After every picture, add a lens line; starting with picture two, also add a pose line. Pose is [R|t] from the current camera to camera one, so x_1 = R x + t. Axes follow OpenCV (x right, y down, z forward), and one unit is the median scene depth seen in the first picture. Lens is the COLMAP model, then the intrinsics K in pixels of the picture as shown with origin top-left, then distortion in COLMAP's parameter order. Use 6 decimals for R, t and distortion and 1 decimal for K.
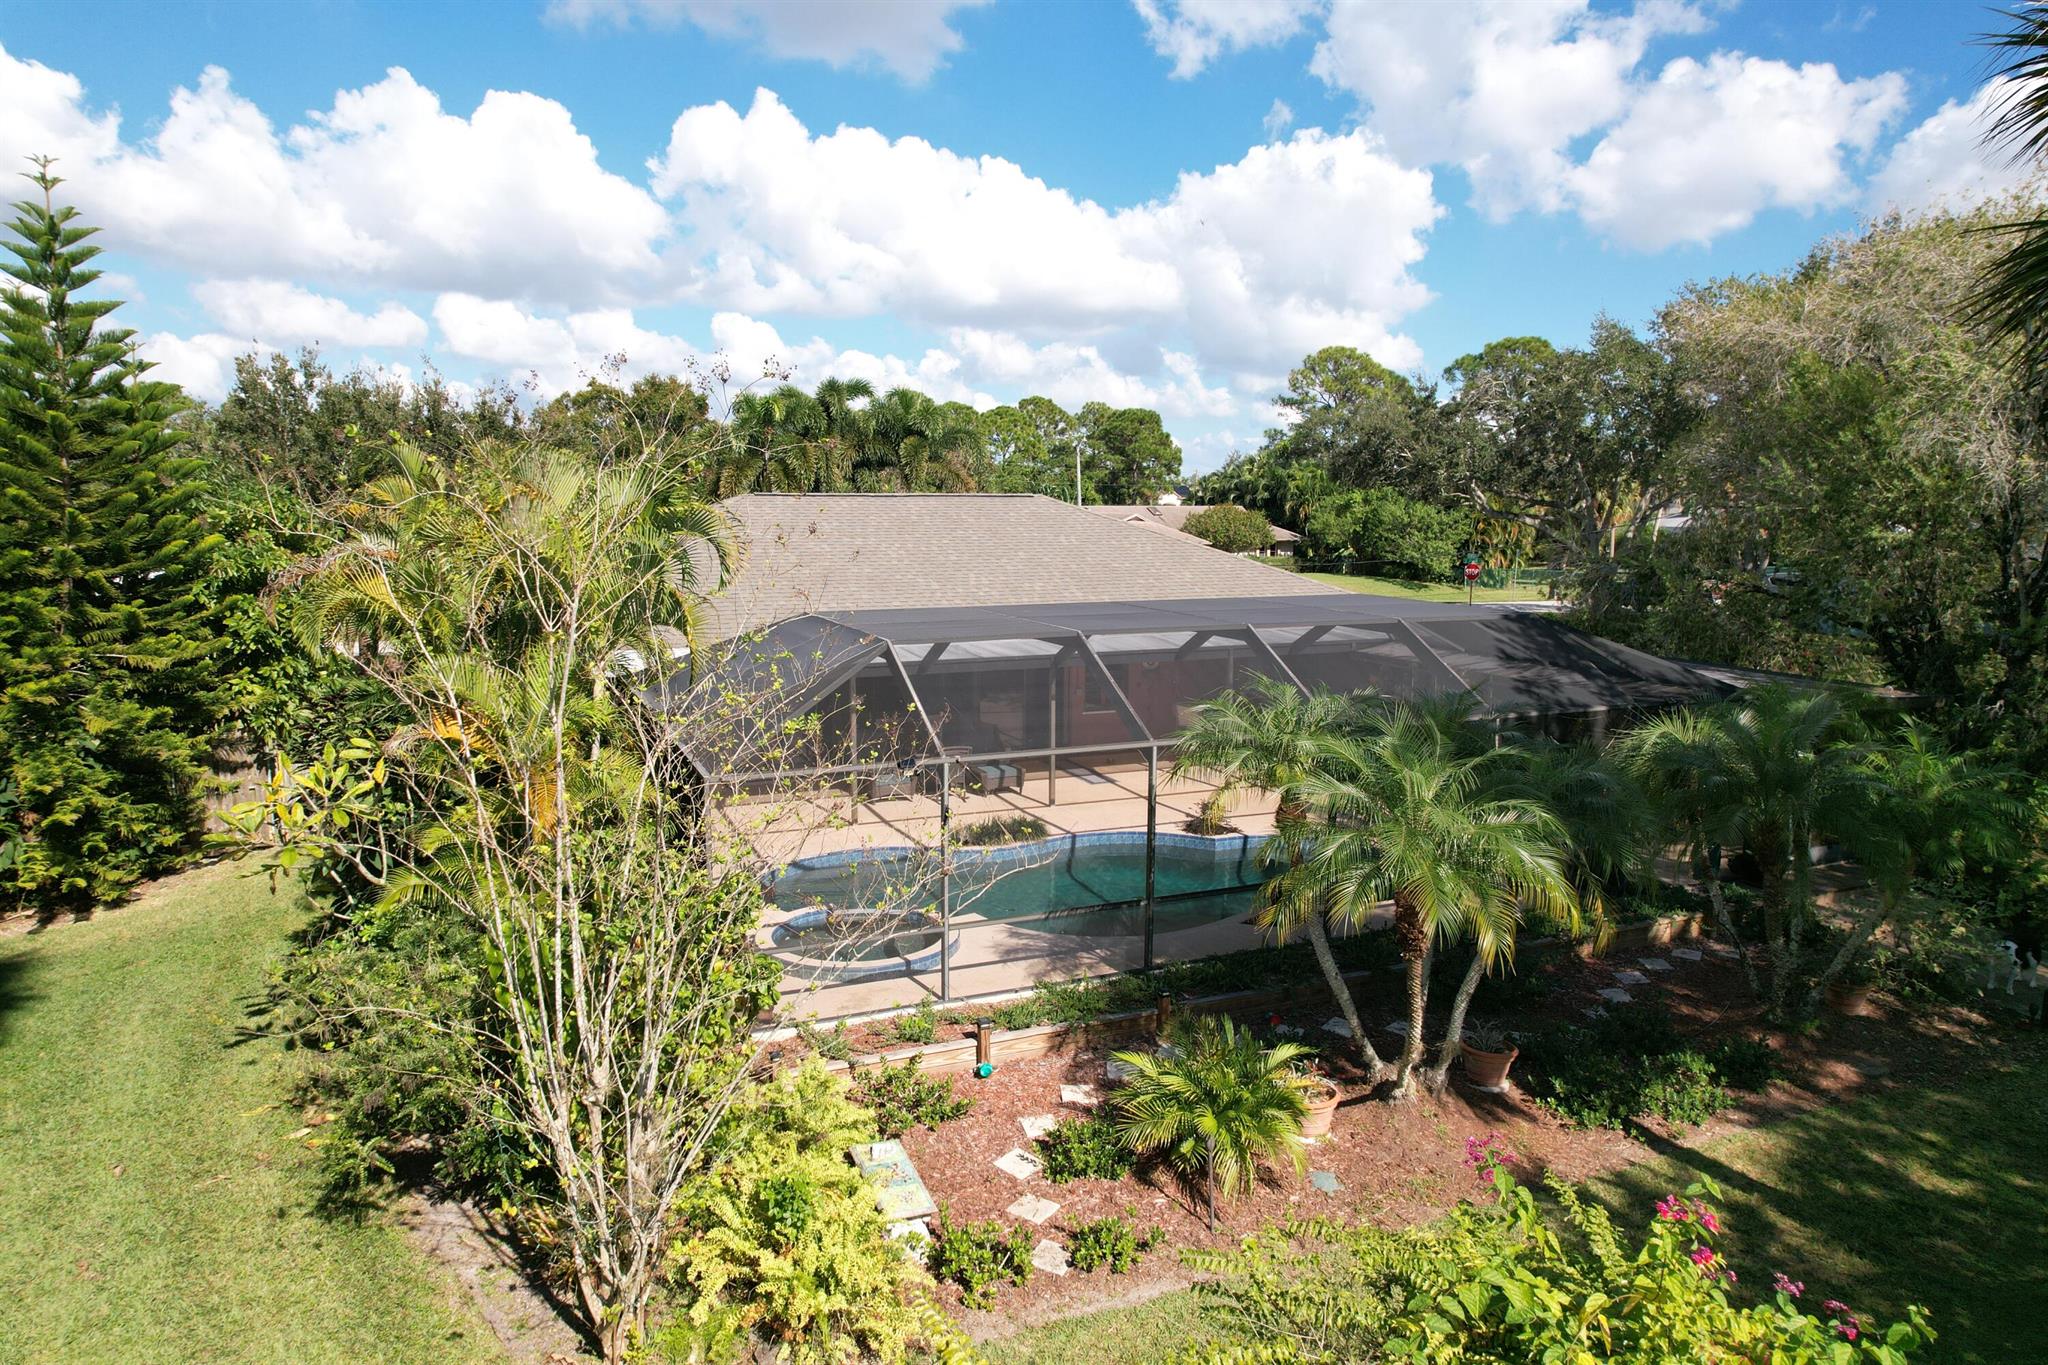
lens RADIAL K [[1323.8, 0, 1024.0], [0, 1323.8, 682.5], [0, 0, 1]] dist [-0.076437, 0.072698]
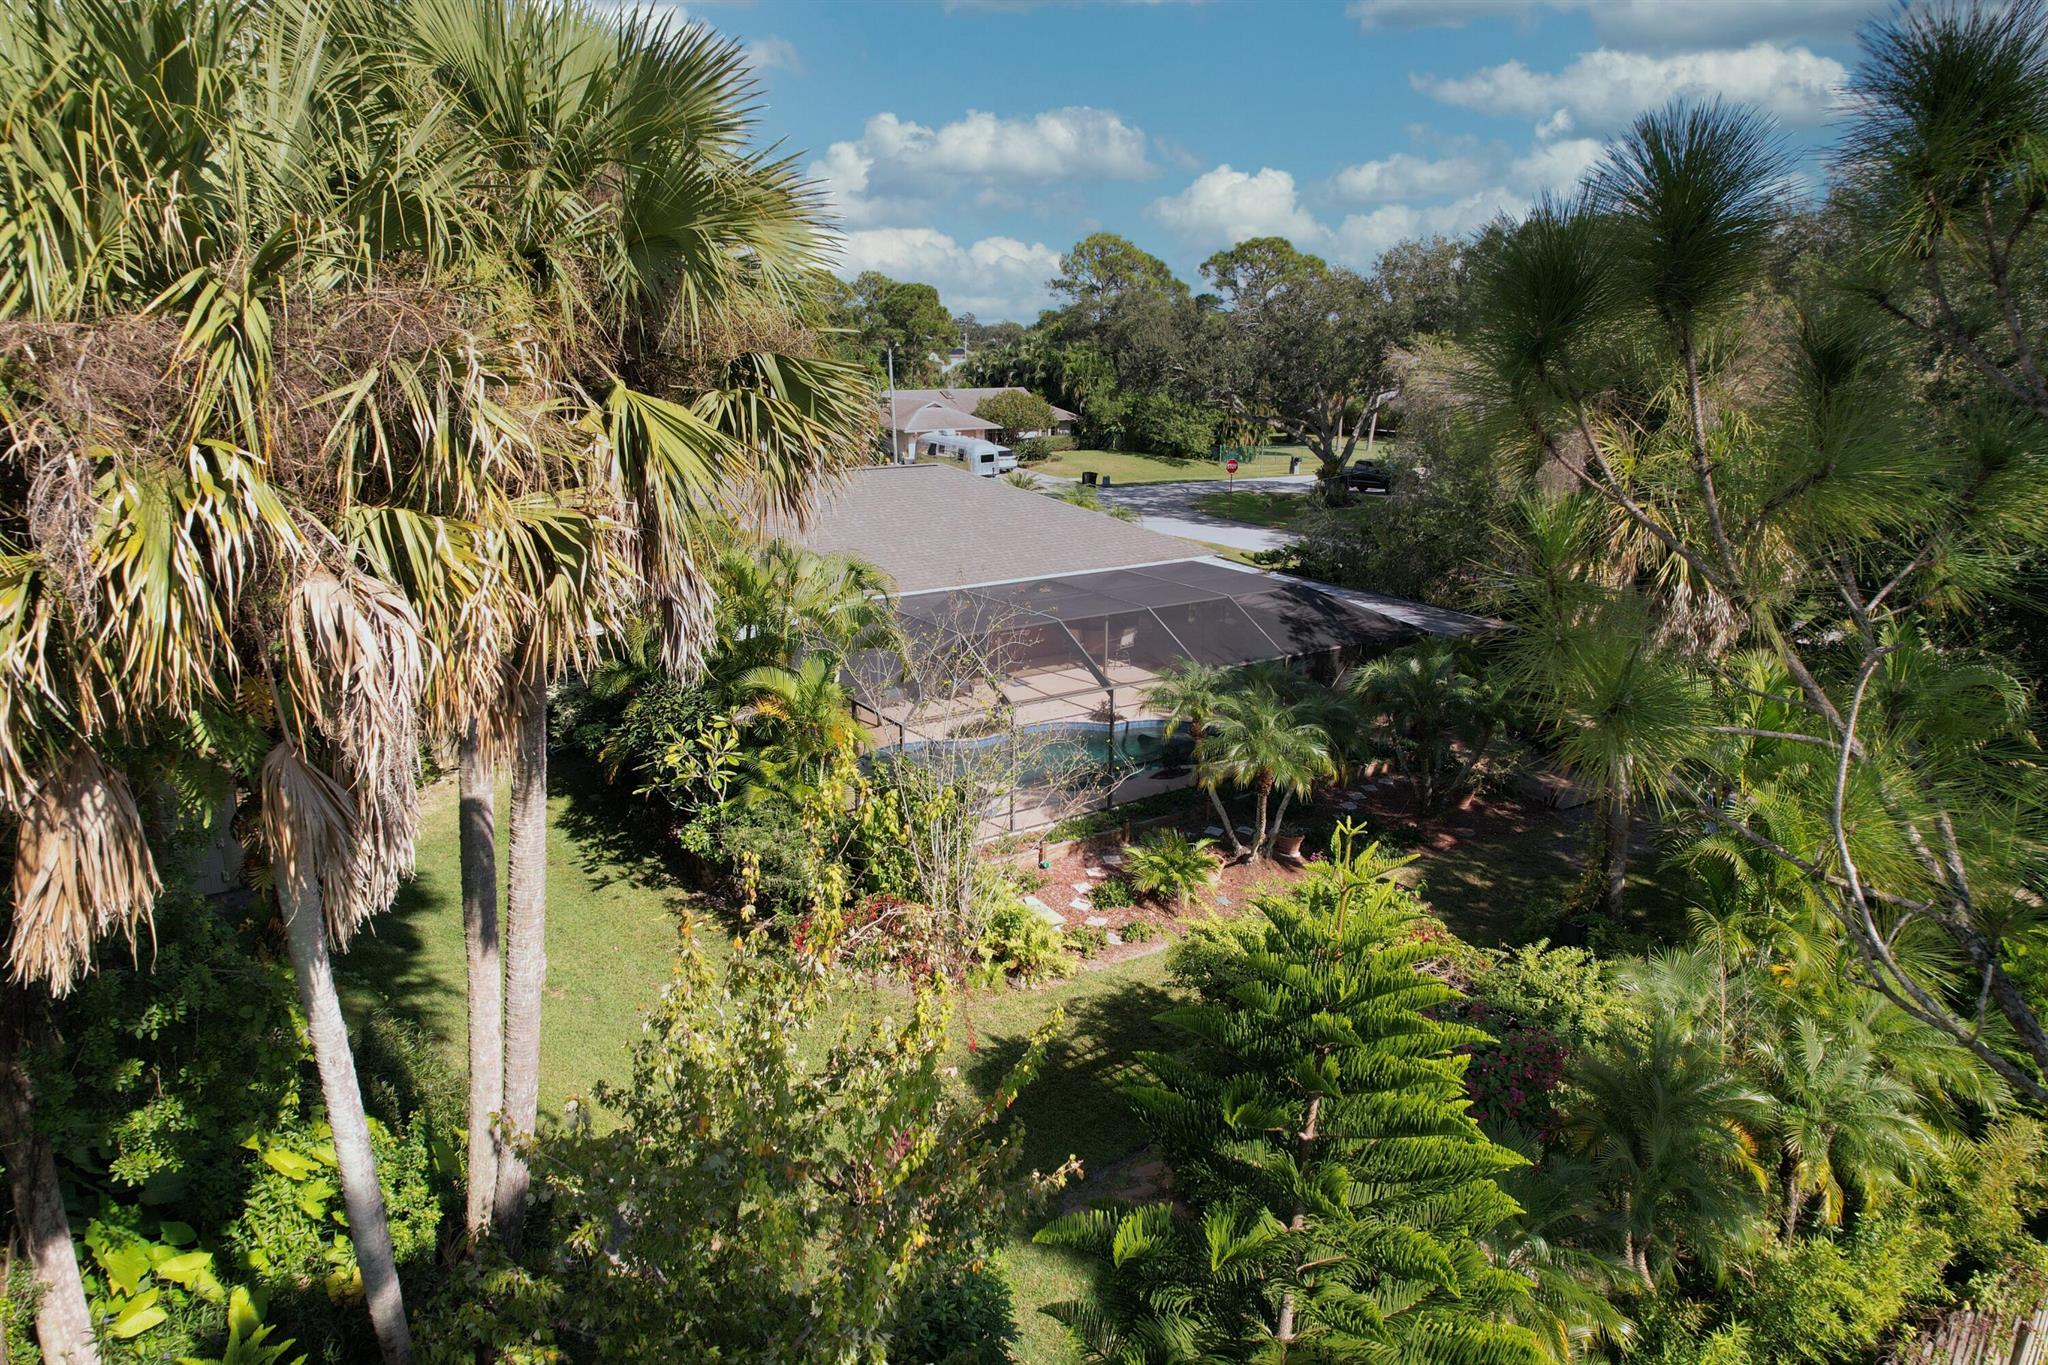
lens RADIAL K [[1319.1, 0, 1024.0], [0, 1319.1, 682.5], [0, 0, 1]] dist [-0.003891, -0.000356]
pose [[0.981331, -0.048985, 0.185982, -0.342211], [0.025328, 0.991514, 0.127510, -0.185307], [-0.190650, -0.120419, 0.974244, -0.721499]]
